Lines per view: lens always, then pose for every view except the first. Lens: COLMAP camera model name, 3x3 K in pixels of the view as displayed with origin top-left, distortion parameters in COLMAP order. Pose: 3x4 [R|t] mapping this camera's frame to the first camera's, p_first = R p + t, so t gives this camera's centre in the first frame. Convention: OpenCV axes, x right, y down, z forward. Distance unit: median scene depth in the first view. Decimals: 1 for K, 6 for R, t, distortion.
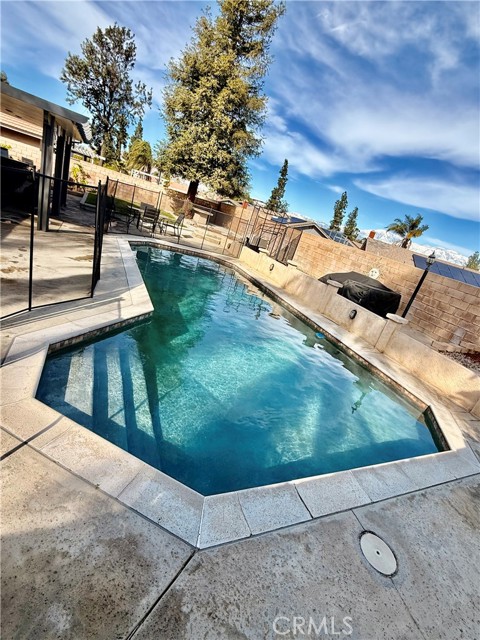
lens RADIAL K [[295.4, 0, 240.0], [0, 295.4, 320.0], [0, 0, 1]] dist [-0.000134, -0.000041]
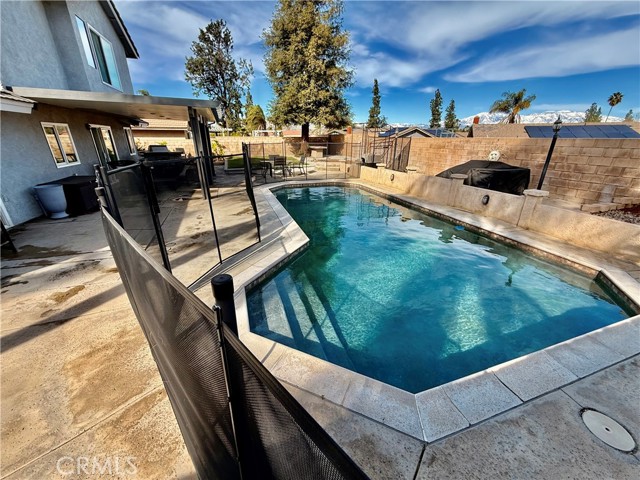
lens RADIAL K [[255.5, 0, 320.0], [0, 255.5, 240.0], [0, 0, 1]] dist [-0.000006, 0.000295]
pose [[0.955372, -0.229830, -0.185587, -0.022975], [0.232728, 0.972521, -0.006319, -0.006742], [0.181940, -0.037154, 0.982607, 0.001903]]
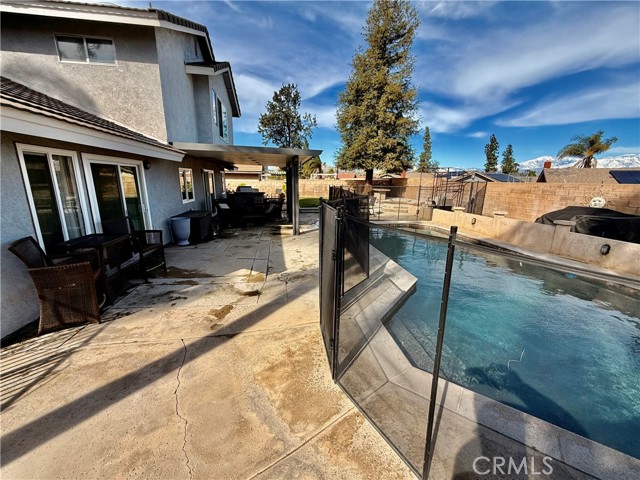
lens RADIAL K [[255.5, 0, 320.0], [0, 255.5, 240.0], [0, 0, 1]] dist [-0.000006, 0.000295]
pose [[0.927172, -0.208989, -0.310928, -0.112860], [0.156257, 0.970035, -0.186054, -0.022194], [0.340494, 0.123920, 0.932045, -0.040393]]
